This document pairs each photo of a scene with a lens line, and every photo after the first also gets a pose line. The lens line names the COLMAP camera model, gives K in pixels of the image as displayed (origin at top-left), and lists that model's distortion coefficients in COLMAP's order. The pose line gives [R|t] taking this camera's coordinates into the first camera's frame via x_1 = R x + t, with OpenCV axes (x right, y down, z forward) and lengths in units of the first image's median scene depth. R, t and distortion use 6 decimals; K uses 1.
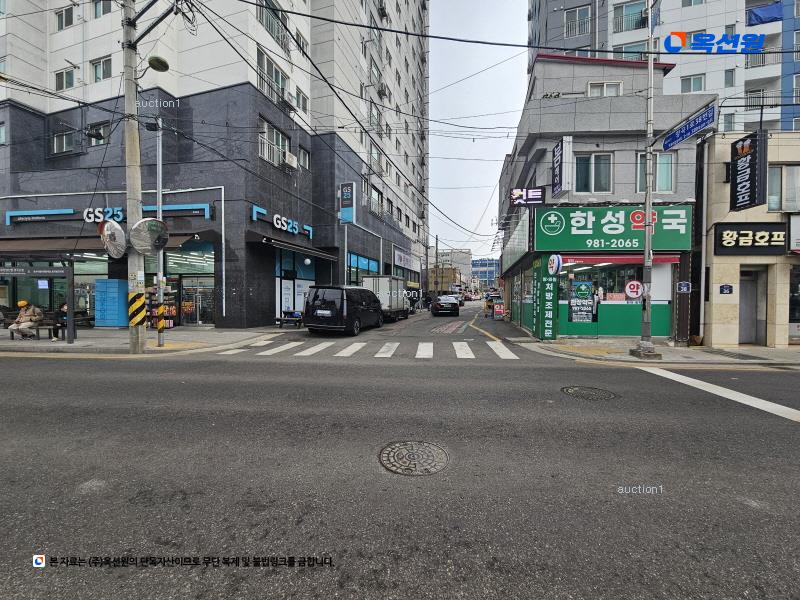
lens RADIAL K [[326.7, 0, 403.5], [0, 326.7, 306.2], [0, 0, 1]] dist [0.000868, -0.000064]
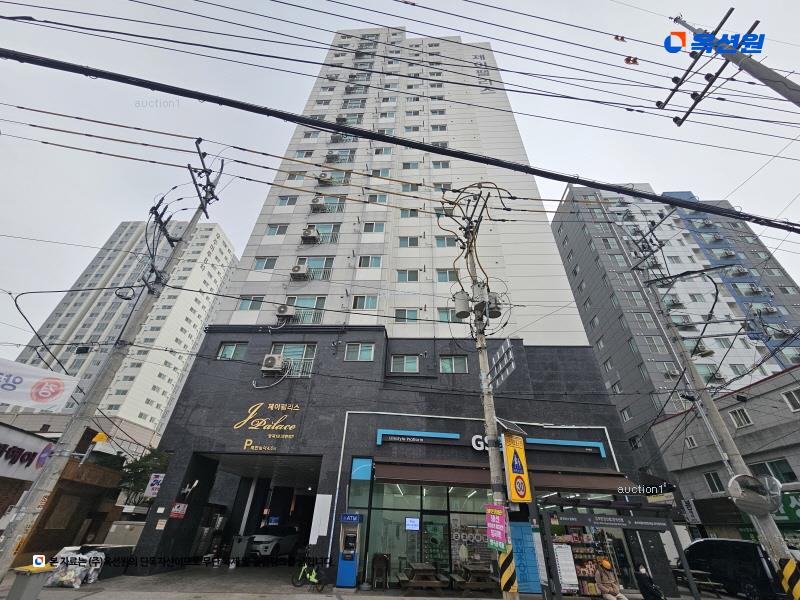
lens RADIAL K [[326.7, 0, 403.5], [0, 326.7, 306.2], [0, 0, 1]] dist [0.000868, -0.000064]
pose [[0.972900, 0.153211, 0.173184, -1.011395], [-0.028052, 0.821650, -0.569302, -0.033289], [-0.229520, 0.549016, 0.803680, 0.017744]]
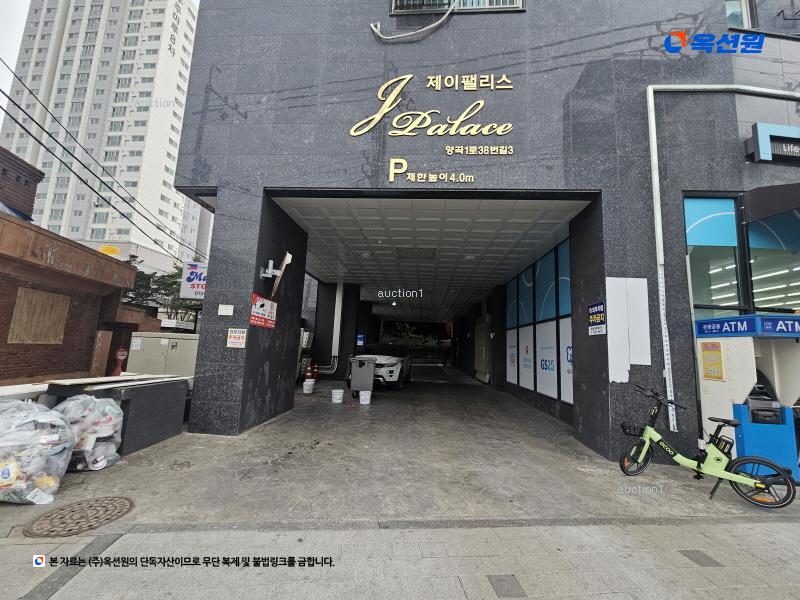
lens RADIAL K [[326.7, 0, 403.5], [0, 326.7, 306.2], [0, 0, 1]] dist [0.000868, -0.000064]
pose [[0.976526, 0.065487, 0.205202, -1.214367], [-0.038261, 0.990250, -0.133943, -0.028330], [-0.211973, 0.122947, 0.969511, 0.568000]]
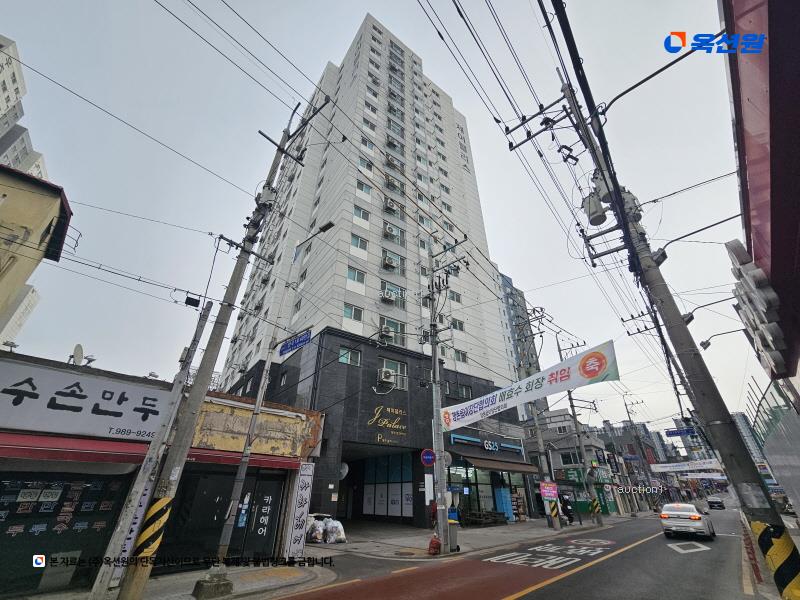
lens RADIAL K [[326.7, 0, 403.5], [0, 326.7, 306.2], [0, 0, 1]] dist [0.000868, -0.000064]
pose [[0.602704, 0.396177, 0.692670, -1.932803], [0.008469, 0.864821, -0.502009, -0.034629], [-0.797920, 0.308430, 0.517875, 0.163556]]
